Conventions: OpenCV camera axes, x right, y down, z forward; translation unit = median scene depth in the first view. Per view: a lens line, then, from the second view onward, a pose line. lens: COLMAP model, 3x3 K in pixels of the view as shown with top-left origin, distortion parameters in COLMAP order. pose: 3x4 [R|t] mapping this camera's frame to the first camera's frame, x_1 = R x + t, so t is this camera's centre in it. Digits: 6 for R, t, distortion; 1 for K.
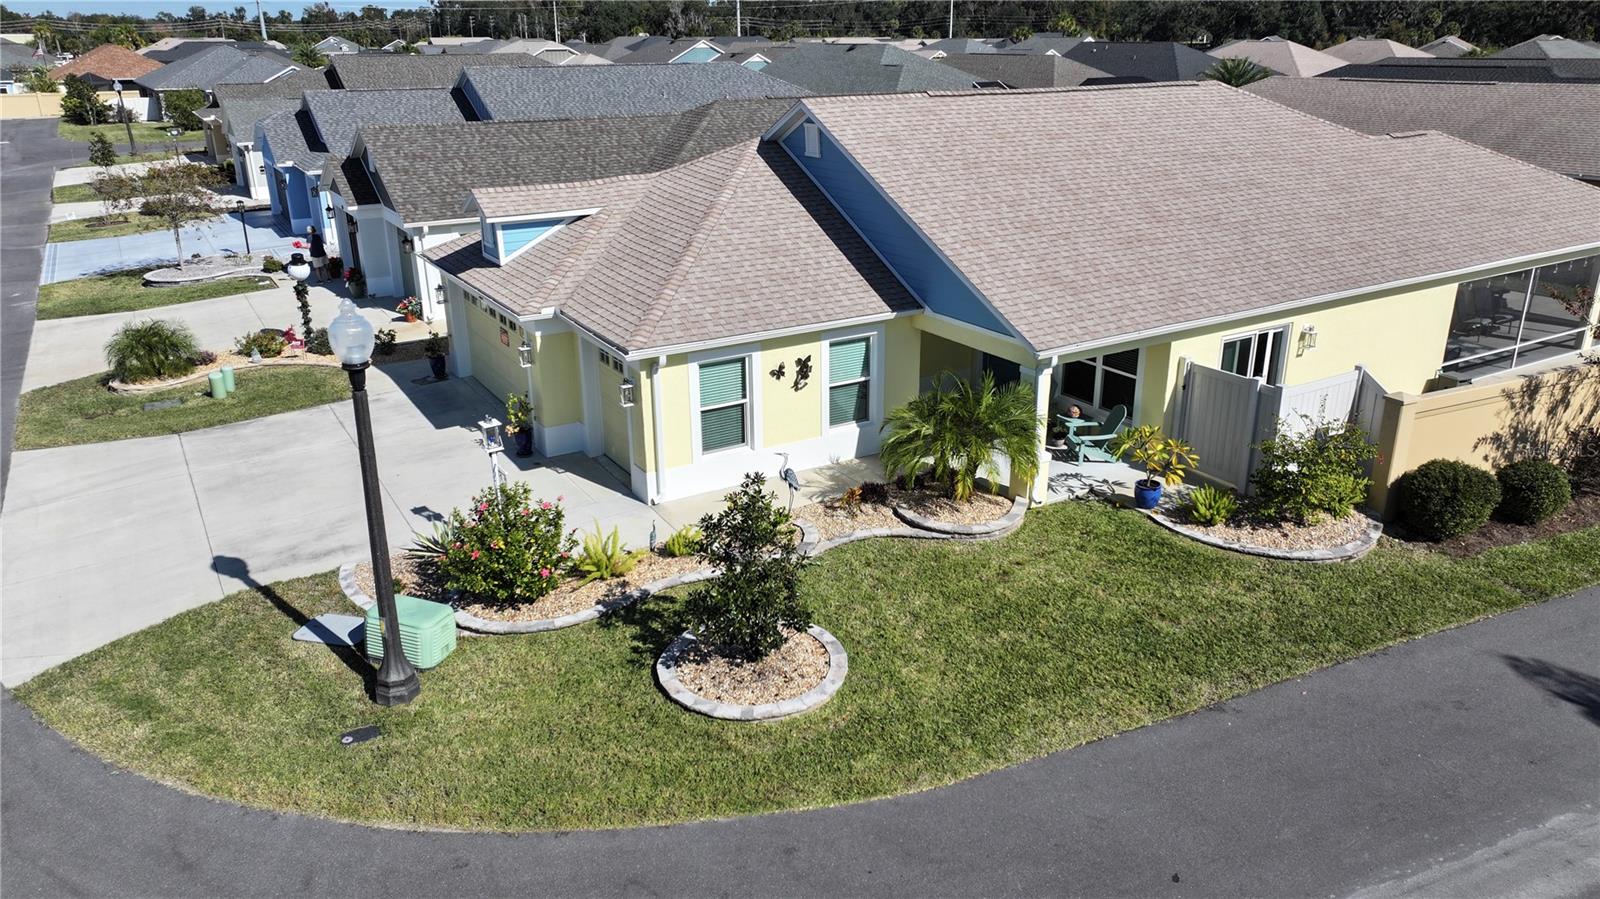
lens RADIAL K [[1120.1, 0, 800.5], [0, 1120.1, 441.9], [0, 0, 1]] dist [0.005977, 0.005525]
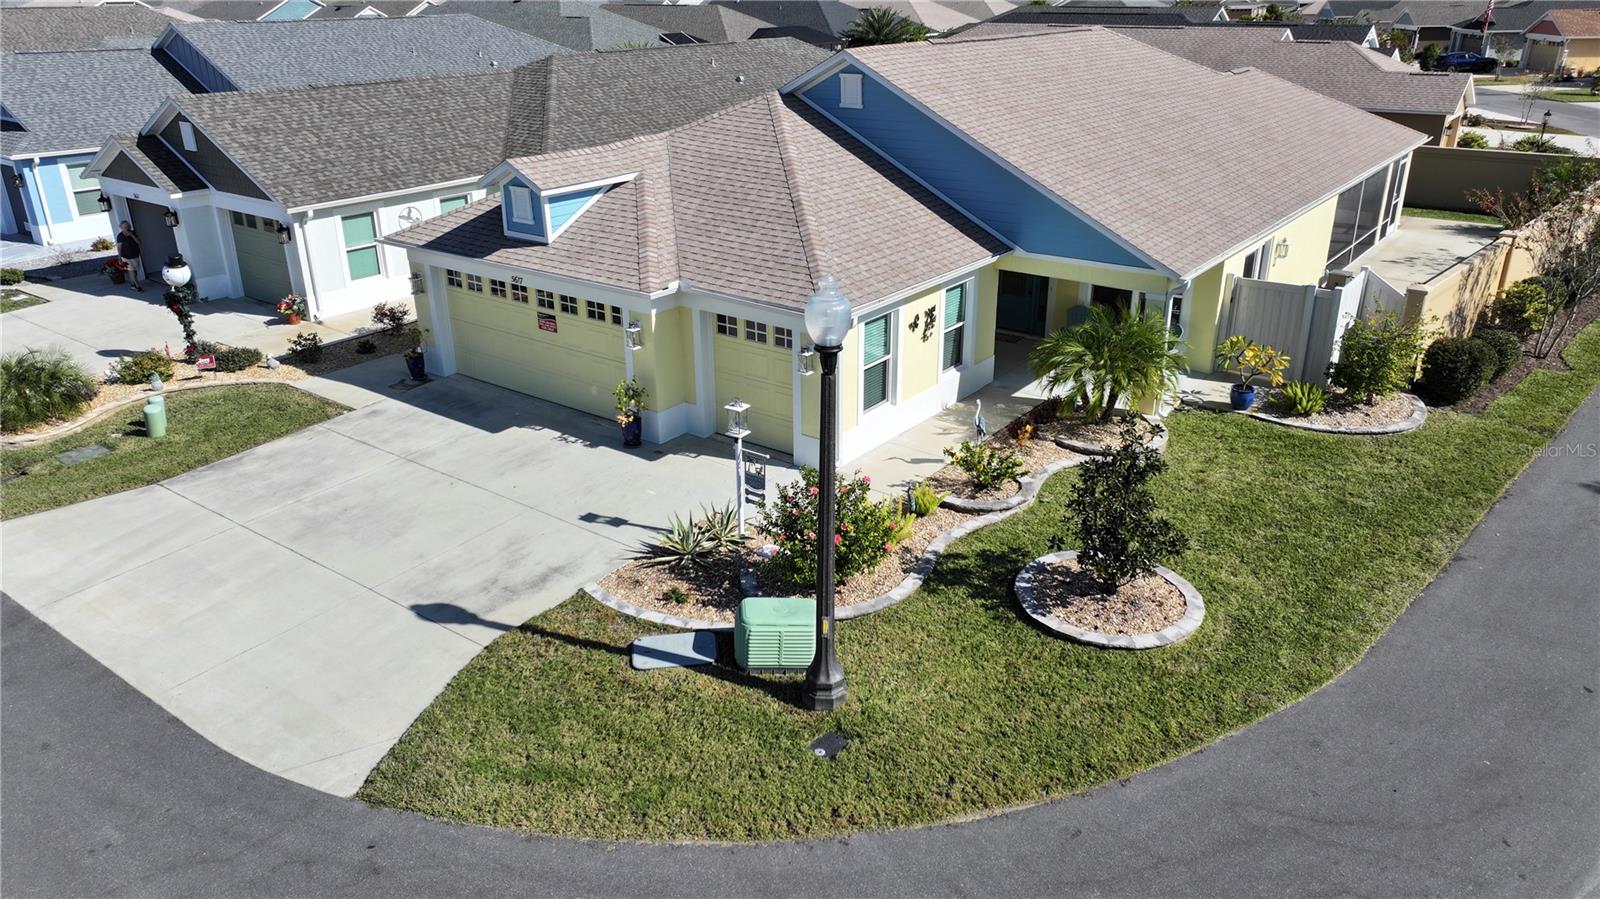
lens RADIAL K [[1120.1, 0, 799.4], [0, 1120.1, 442.8], [0, 0, 1]] dist [0.005977, 0.005525]
pose [[0.928719, -0.140806, 0.343008, -0.474415], [0.127702, 0.989958, 0.060620, -0.031315], [-0.348100, -0.012496, 0.937374, 0.095382]]
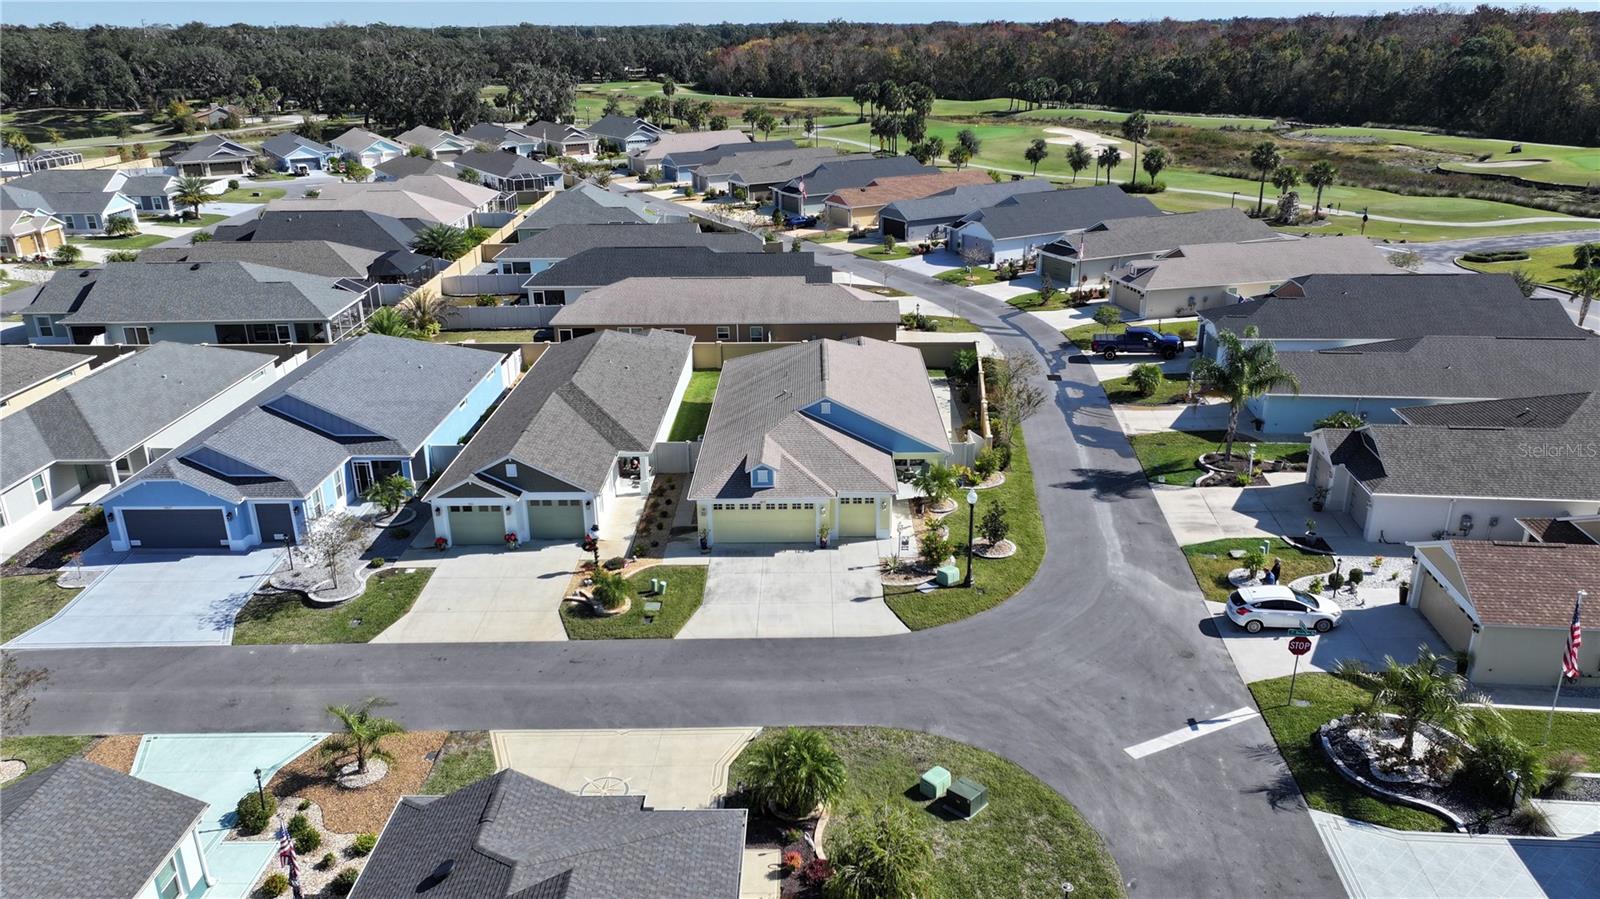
lens RADIAL K [[1120.1, 0, 796.9], [0, 1120.1, 454.1], [0, 0, 1]] dist [0.005977, 0.005525]
pose [[0.524849, -0.299055, 0.796931, -2.579789], [0.298732, 0.941412, 0.156532, -0.701693], [-0.797052, 0.155913, 0.583437, -0.610850]]
